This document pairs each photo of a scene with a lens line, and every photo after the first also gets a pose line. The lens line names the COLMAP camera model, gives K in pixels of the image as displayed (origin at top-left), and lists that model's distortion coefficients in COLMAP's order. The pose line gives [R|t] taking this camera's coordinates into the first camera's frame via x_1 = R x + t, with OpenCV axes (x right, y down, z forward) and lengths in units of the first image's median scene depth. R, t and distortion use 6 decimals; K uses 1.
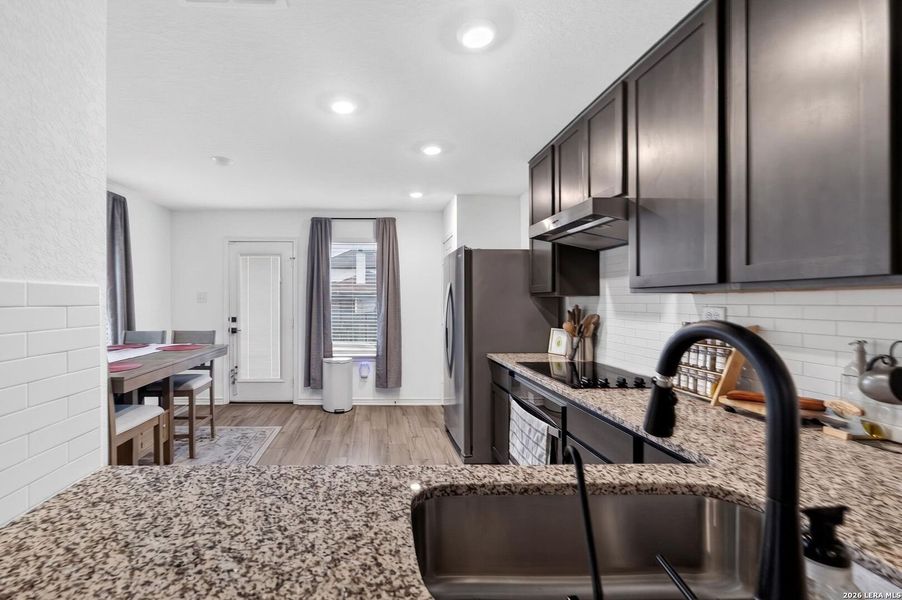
lens RADIAL K [[392.5, 0, 382.7], [0, 392.5, 304.3], [0, 0, 1]] dist [-0.001163, 0.000336]
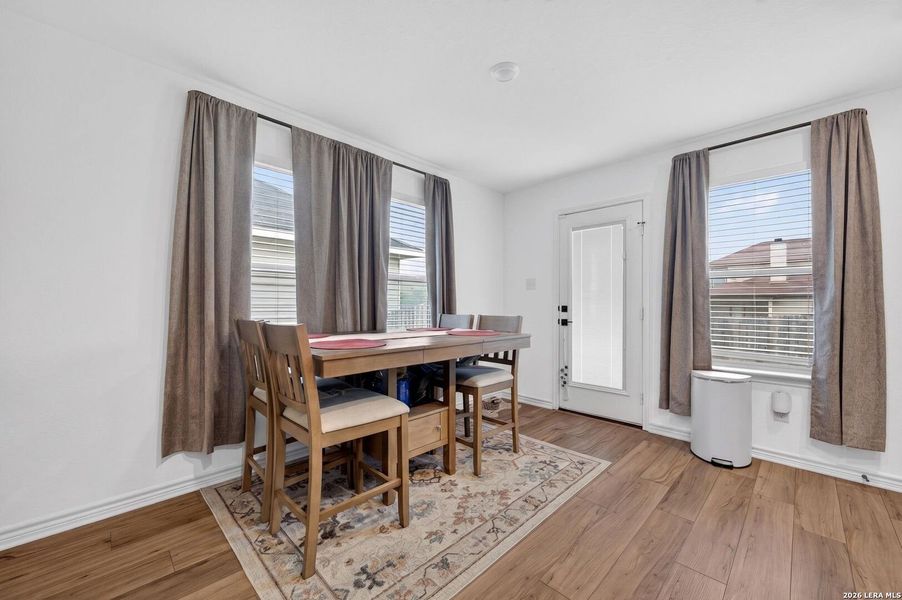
lens RADIAL K [[354.0, 0, 448.1], [0, 354.0, 305.1], [0, 0, 1]] dist [-0.001229, 0.000168]
pose [[0.688447, -0.000947, -0.725286, -0.009811], [-0.008274, 0.999924, -0.009159, 0.050473], [0.725239, 0.012306, 0.688387, 0.392044]]
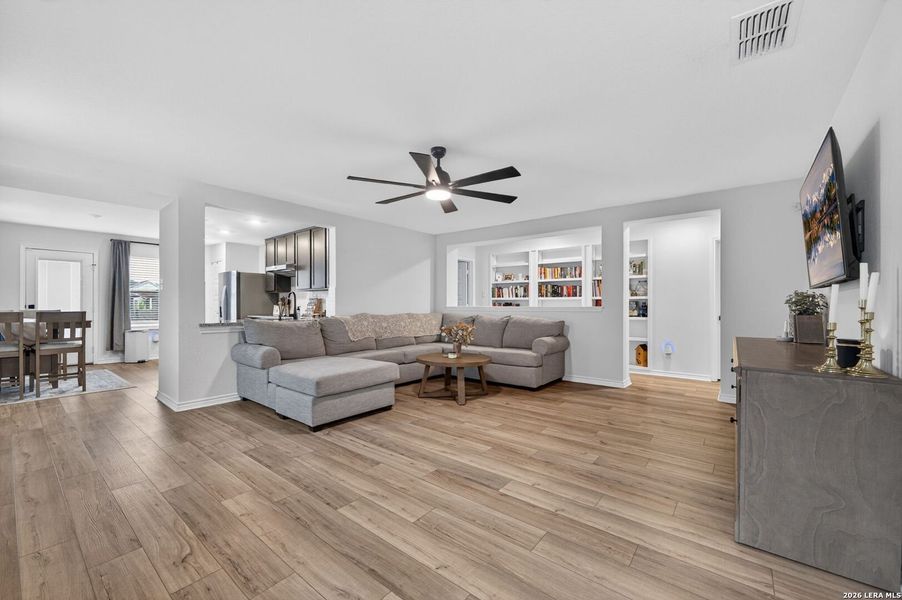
lens RADIAL K [[358.9, 0, 450.4], [0, 358.9, 296.9], [0, 0, 1]] dist [-0.003767, 0.000041]
pose [[0.645156, 0.013061, 0.763939, -0.497575], [0.009671, 0.999634, -0.025258, 0.062818], [-0.763990, 0.023683, 0.644794, -1.123533]]
